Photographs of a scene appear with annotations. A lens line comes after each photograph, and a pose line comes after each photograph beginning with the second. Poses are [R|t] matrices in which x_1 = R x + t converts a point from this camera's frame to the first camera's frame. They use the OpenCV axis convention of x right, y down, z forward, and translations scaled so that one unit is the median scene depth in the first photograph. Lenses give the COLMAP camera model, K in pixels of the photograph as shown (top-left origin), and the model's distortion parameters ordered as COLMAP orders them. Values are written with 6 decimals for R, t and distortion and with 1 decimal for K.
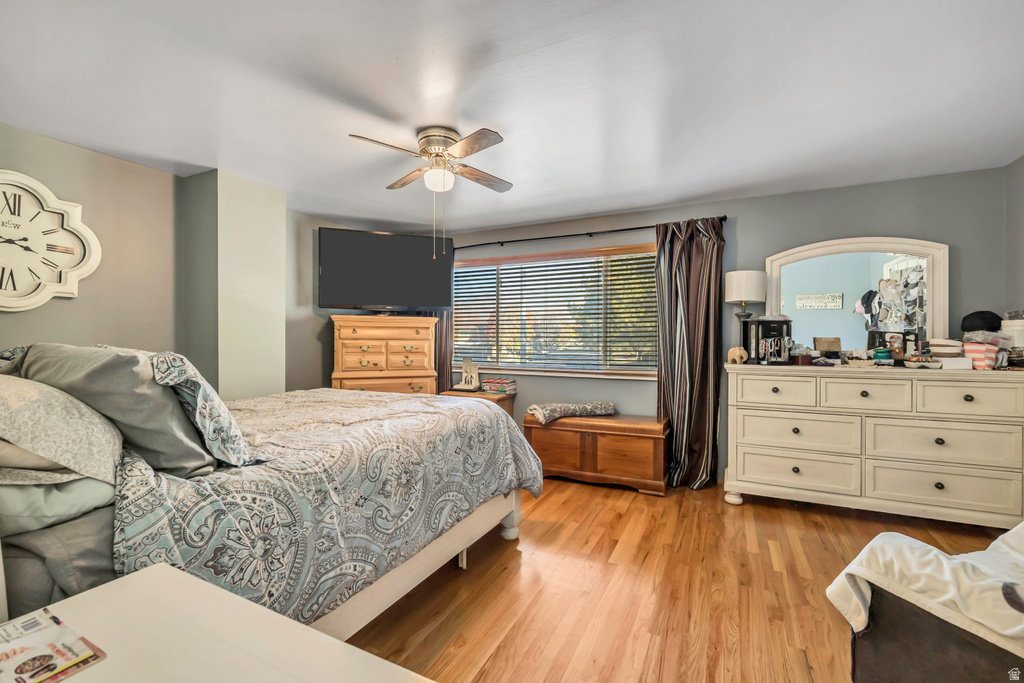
lens RADIAL K [[445.4, 0, 513.7], [0, 445.4, 334.2], [0, 0, 1]] dist [0.000314, 0.000017]
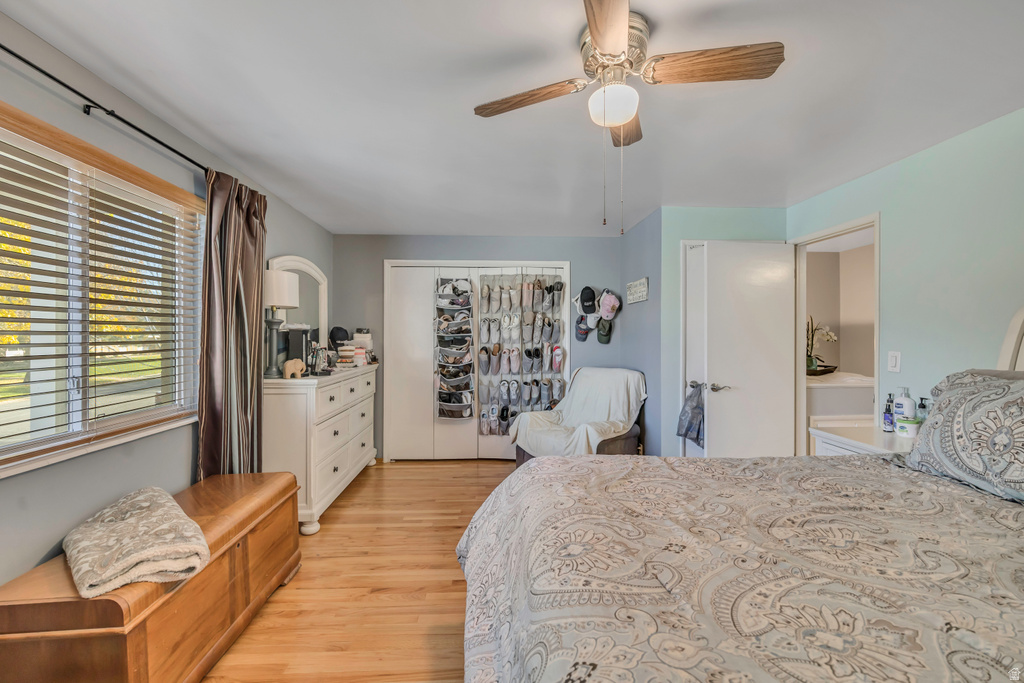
lens RADIAL K [[445.4, 0, 513.7], [0, 445.4, 334.2], [0, 0, 1]] dist [0.000314, 0.000017]
pose [[-0.487380, 0.007920, 0.873154, -0.509641], [0.004566, 0.999968, -0.006521, -0.013305], [-0.873178, 0.000809, -0.487401, 1.128521]]
